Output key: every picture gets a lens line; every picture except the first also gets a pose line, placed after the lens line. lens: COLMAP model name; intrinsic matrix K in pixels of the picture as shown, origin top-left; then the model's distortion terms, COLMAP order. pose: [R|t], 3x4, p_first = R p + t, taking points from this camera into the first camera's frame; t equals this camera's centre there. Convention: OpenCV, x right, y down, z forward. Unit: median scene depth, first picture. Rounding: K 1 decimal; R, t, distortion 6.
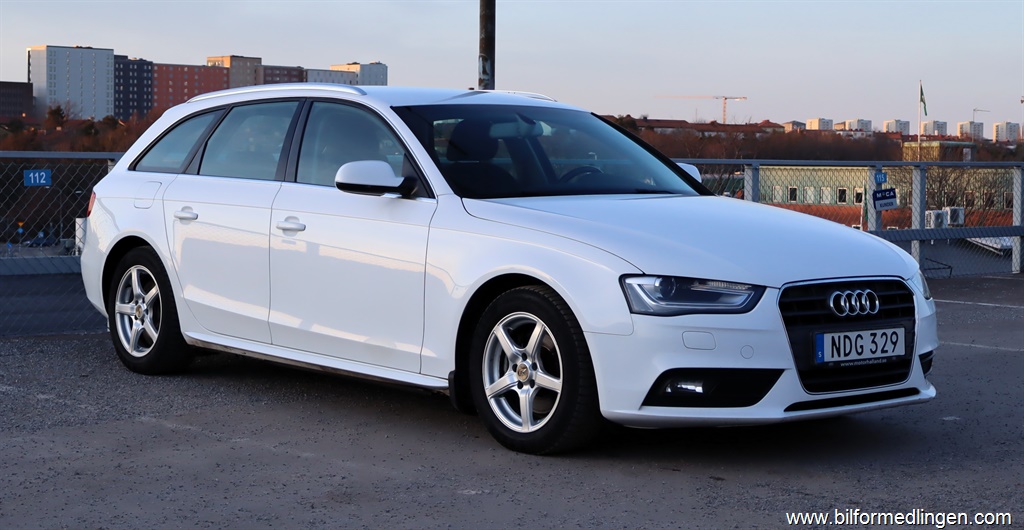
lens RADIAL K [[1745.1, 0, 512.0], [0, 1745.1, 265.0], [0, 0, 1]] dist [0.032681, 0.131168]
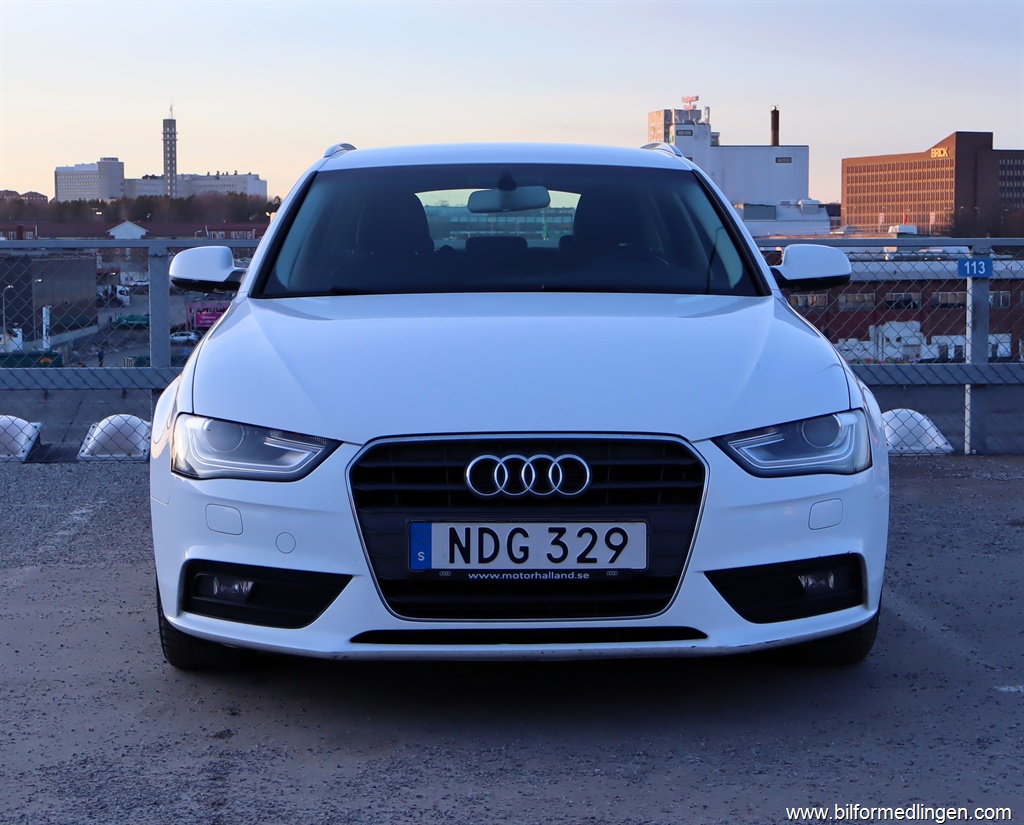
lens RADIAL K [[2052.3, 0, 512.0], [0, 2052.3, 412.5], [0, 0, 1]] dist [-0.010849, -0.035145]
pose [[0.778125, 0.038368, -0.626936, 0.624147], [-0.025724, 0.999242, 0.029225, -0.020060], [0.627582, -0.006614, 0.778522, 0.442684]]
